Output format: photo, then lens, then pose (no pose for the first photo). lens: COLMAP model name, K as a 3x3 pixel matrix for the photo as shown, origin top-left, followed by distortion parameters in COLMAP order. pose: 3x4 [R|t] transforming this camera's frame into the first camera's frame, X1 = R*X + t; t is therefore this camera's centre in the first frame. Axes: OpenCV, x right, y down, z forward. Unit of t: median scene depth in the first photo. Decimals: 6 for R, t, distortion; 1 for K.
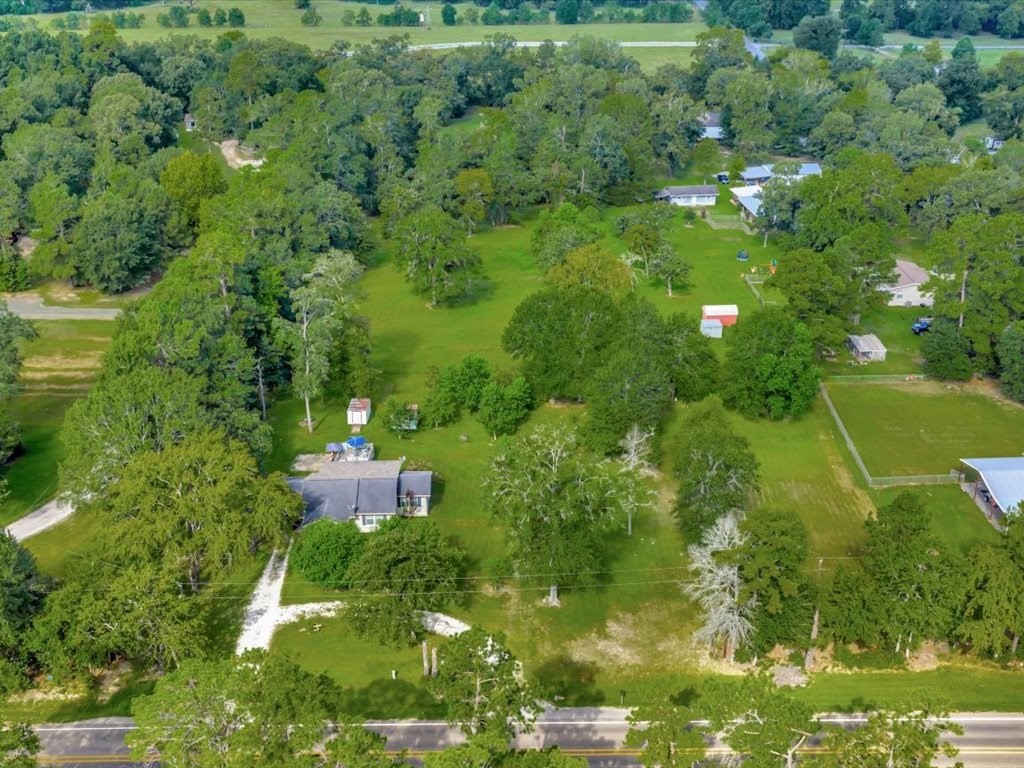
lens RADIAL K [[1108.9, 0, 512.0], [0, 1108.9, 384.0], [0, 0, 1]] dist [0.010431, -0.032662]
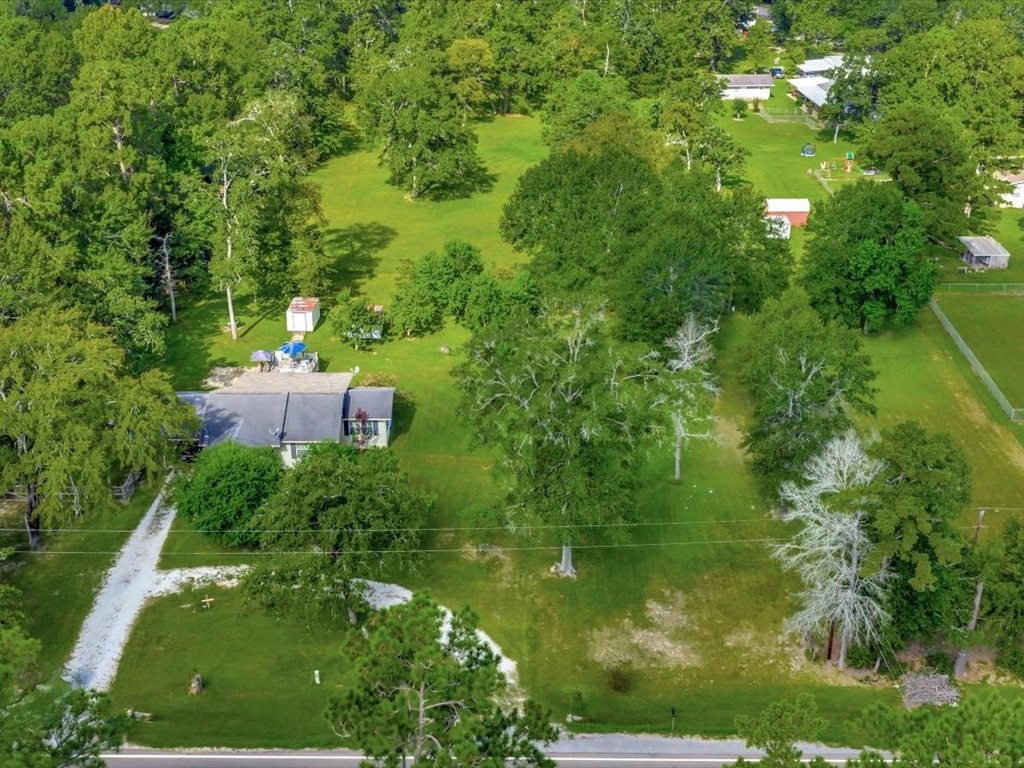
lens RADIAL K [[1195.0, 0, 512.0], [0, 1195.0, 384.0], [0, 0, 1]] dist [0.000332, -0.010453]
pose [[0.999853, 0.016580, -0.004461, 0.004880], [-0.016467, 0.999568, 0.024334, 0.054665], [0.004862, -0.024257, 0.999694, 0.232100]]
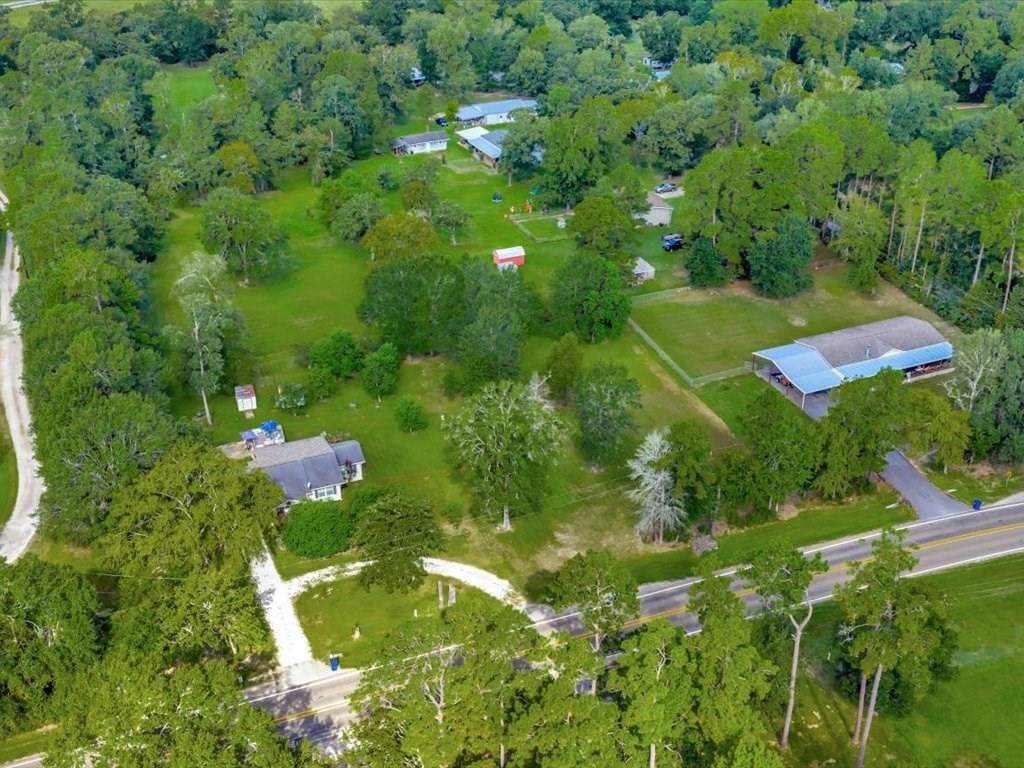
lens RADIAL K [[1108.9, 0, 512.0], [0, 1108.9, 384.0], [0, 0, 1]] dist [0.010431, -0.032662]
pose [[0.936357, -0.171544, 0.306282, -0.248182], [0.147600, 0.983991, 0.099879, -0.064532], [-0.318512, -0.048315, 0.946687, -0.117778]]
